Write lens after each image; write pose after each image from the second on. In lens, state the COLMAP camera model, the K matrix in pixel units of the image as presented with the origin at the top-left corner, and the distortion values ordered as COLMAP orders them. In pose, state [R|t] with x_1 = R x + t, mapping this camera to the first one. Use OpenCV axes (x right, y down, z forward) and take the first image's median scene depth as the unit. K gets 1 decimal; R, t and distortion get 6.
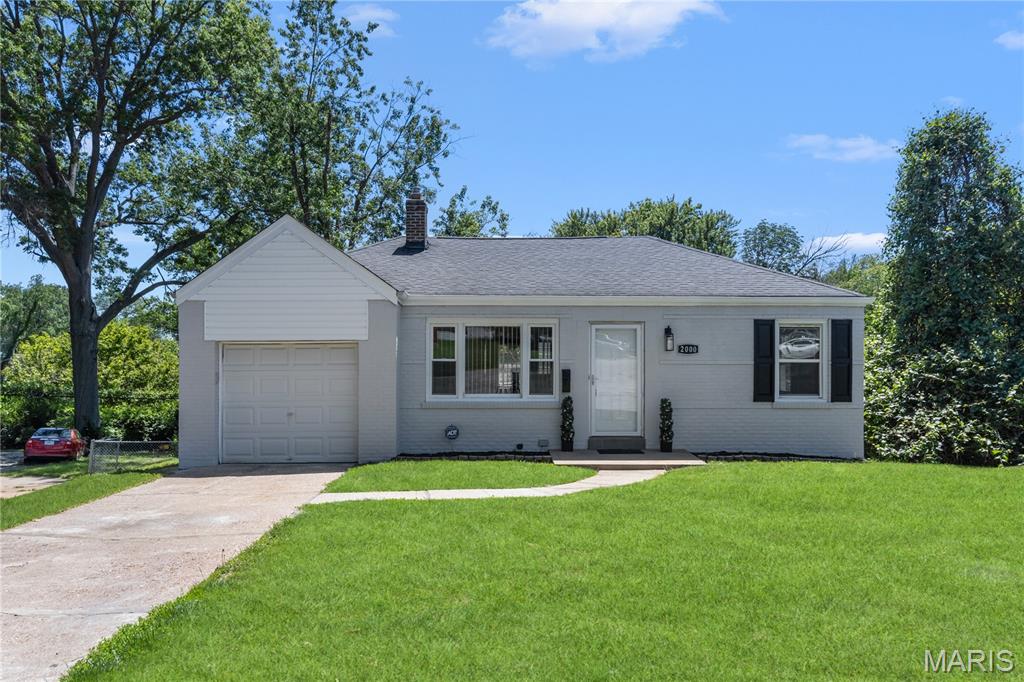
lens RADIAL K [[591.1, 0, 512.0], [0, 591.1, 337.6], [0, 0, 1]] dist [0.013874, -0.000159]
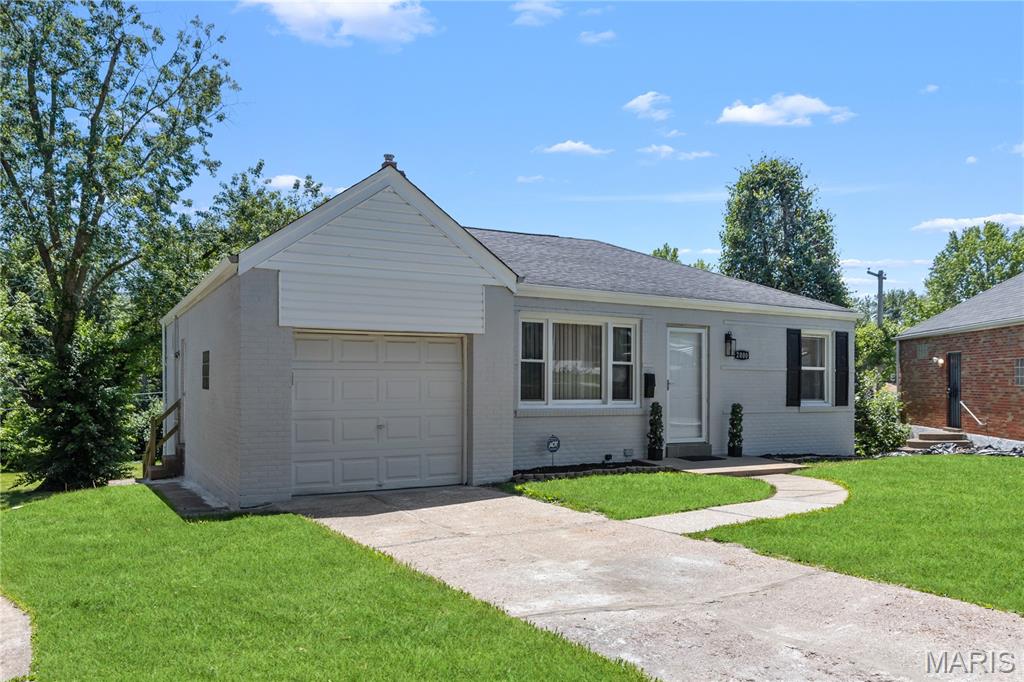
lens RADIAL K [[620.1, 0, 512.0], [0, 620.1, 350.9], [0, 0, 1]] dist [0.005782, -0.000530]
pose [[0.920446, 0.026839, 0.389948, -0.490957], [-0.031302, 0.999497, 0.005093, 0.019733], [-0.389615, -0.016894, 0.920823, 0.176981]]
